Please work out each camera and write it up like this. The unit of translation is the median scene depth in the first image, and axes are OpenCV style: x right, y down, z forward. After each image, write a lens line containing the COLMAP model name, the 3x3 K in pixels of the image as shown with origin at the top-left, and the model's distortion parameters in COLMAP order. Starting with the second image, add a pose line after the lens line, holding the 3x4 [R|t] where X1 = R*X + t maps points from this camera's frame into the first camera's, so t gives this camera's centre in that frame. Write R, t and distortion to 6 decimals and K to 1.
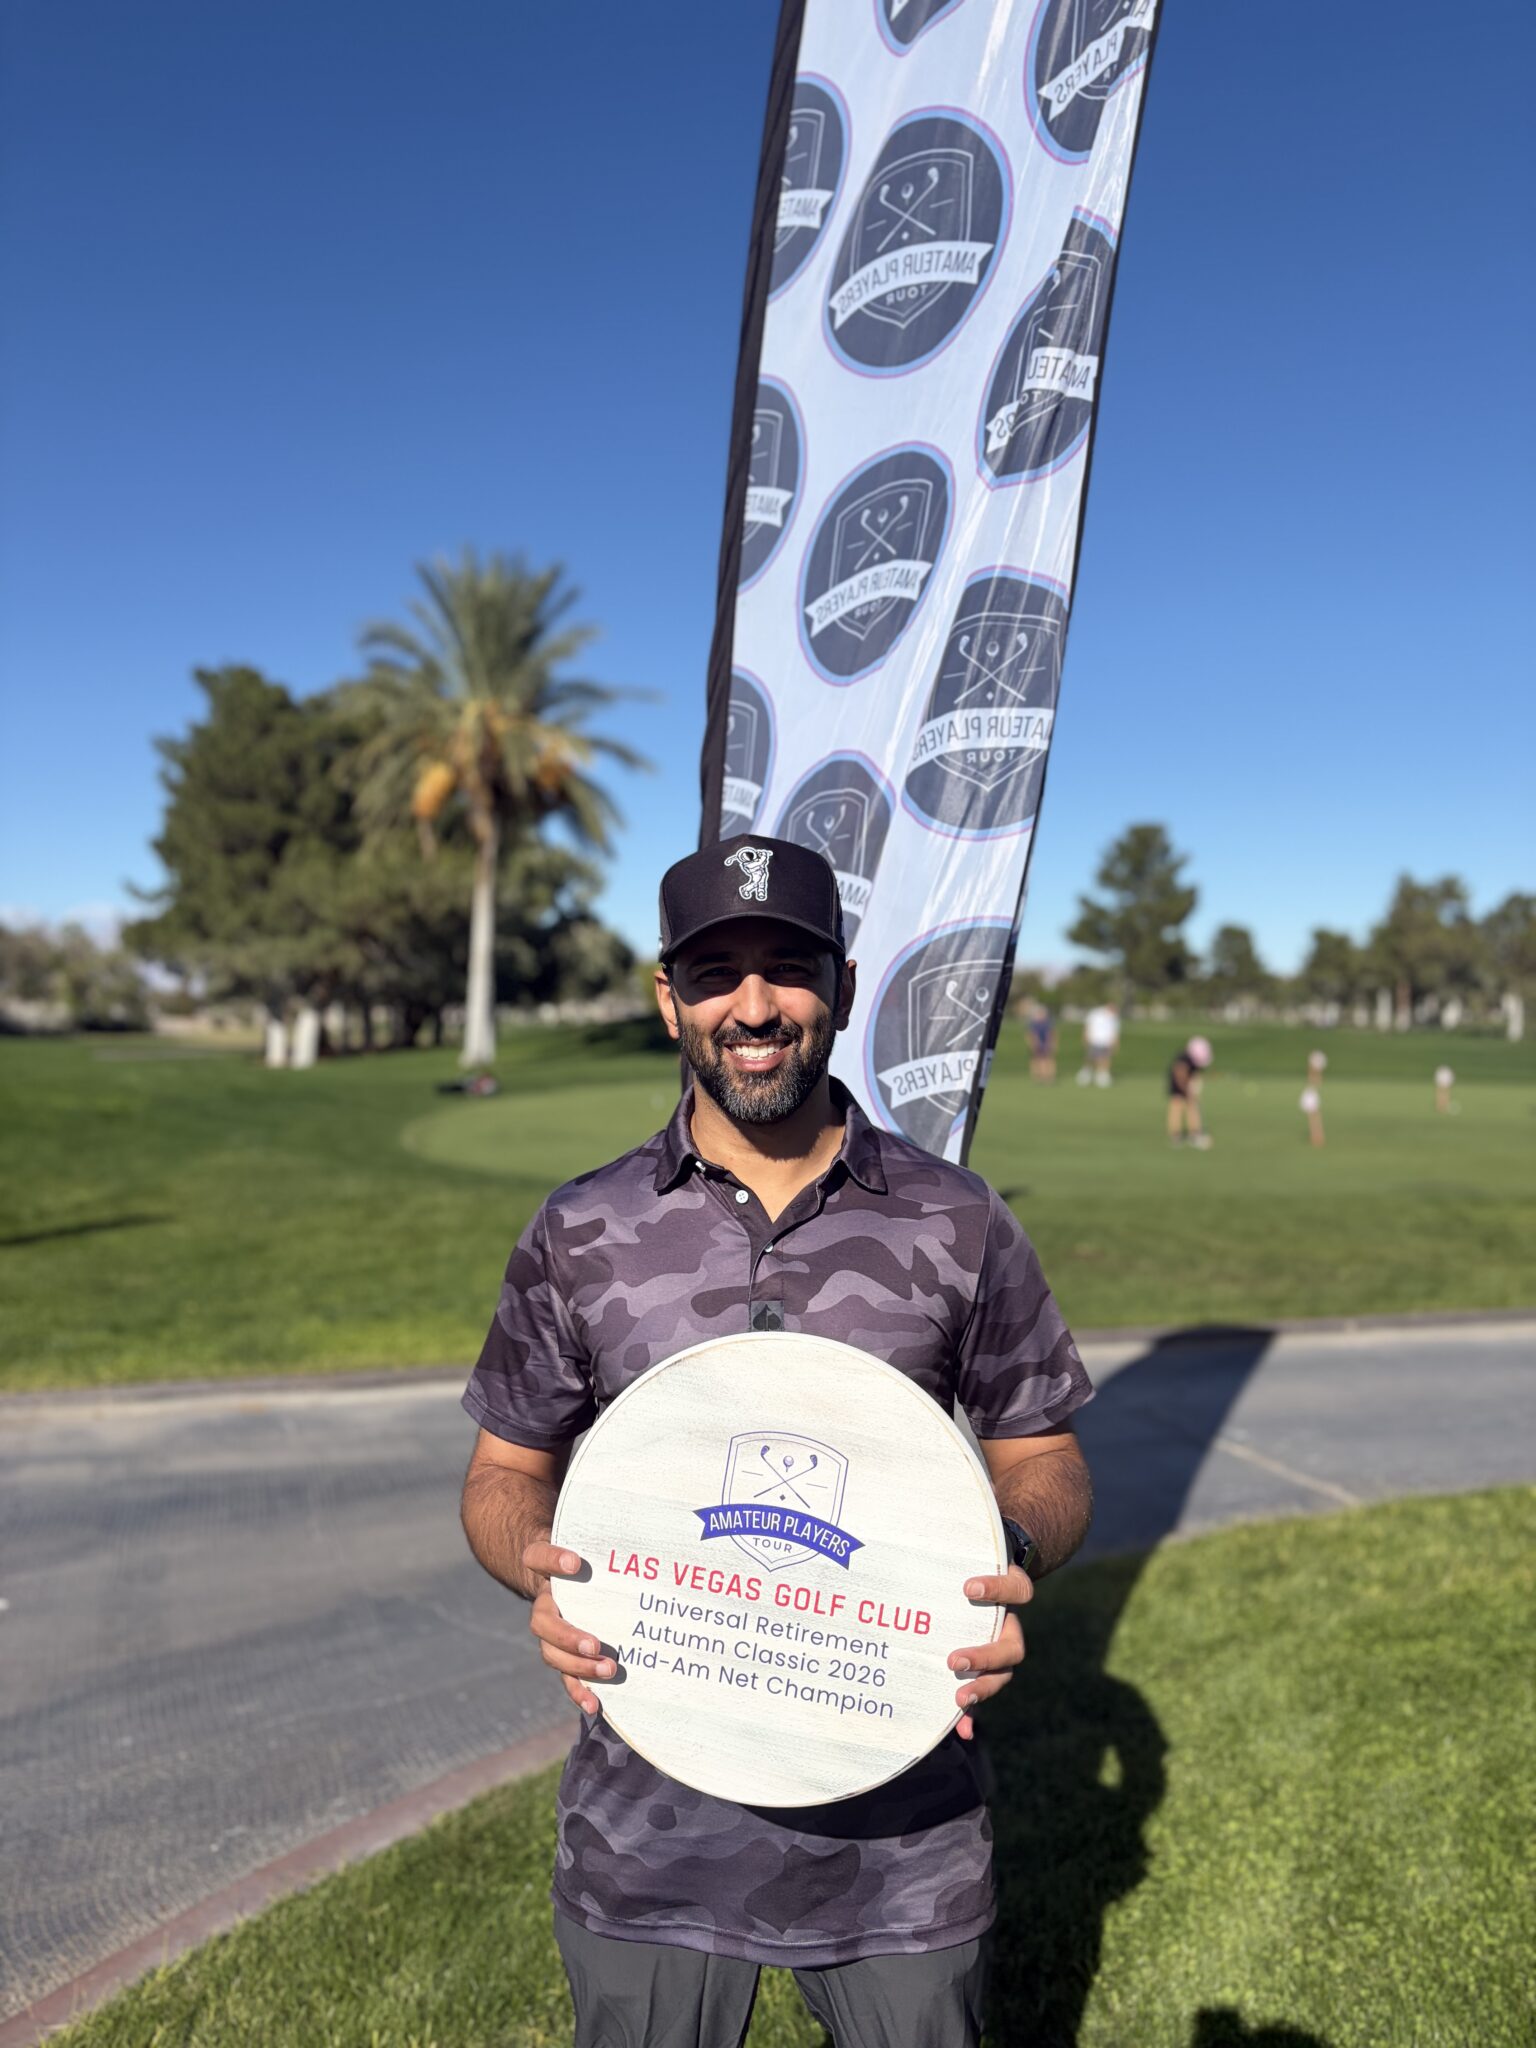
lens RADIAL K [[1507.4, 0, 774.5], [0, 1507.4, 1024.4], [0, 0, 1]] dist [0.029660, 0.000381]
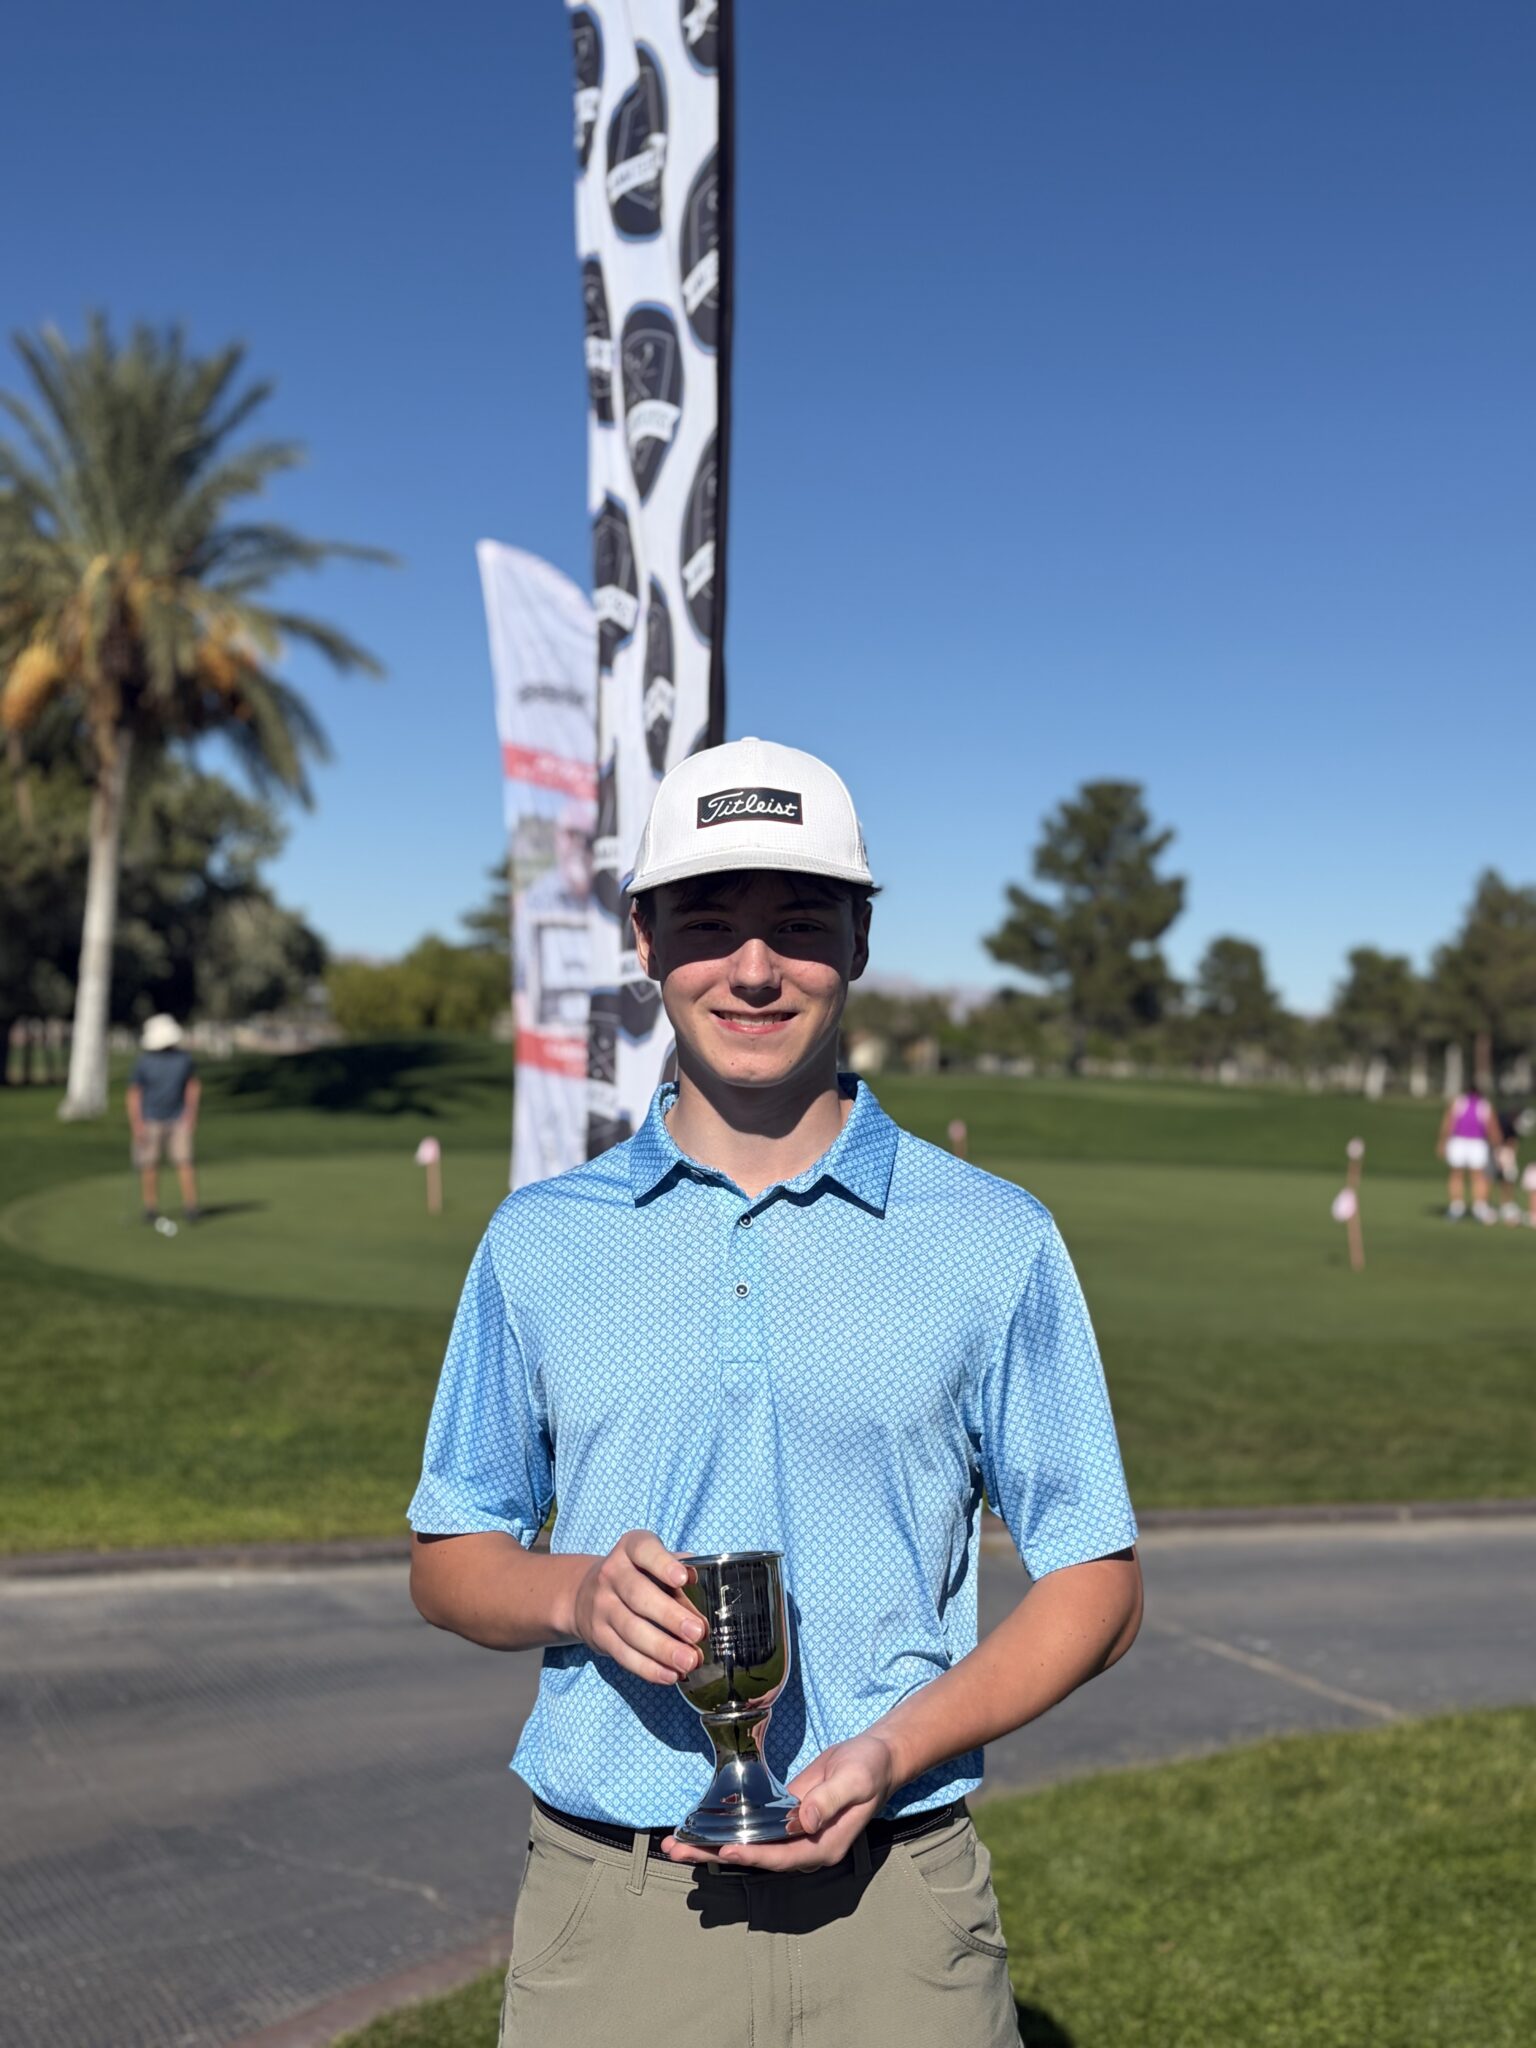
lens RADIAL K [[2352.3, 0, 760.2], [0, 2352.3, 1016.9], [0, 0, 1]] dist [0.079382, -0.148362]
pose [[0.994689, 0.034304, 0.097043, -0.097411], [-0.032110, 0.999194, -0.024082, -0.008167], [-0.097791, 0.020838, 0.994989, -0.230264]]
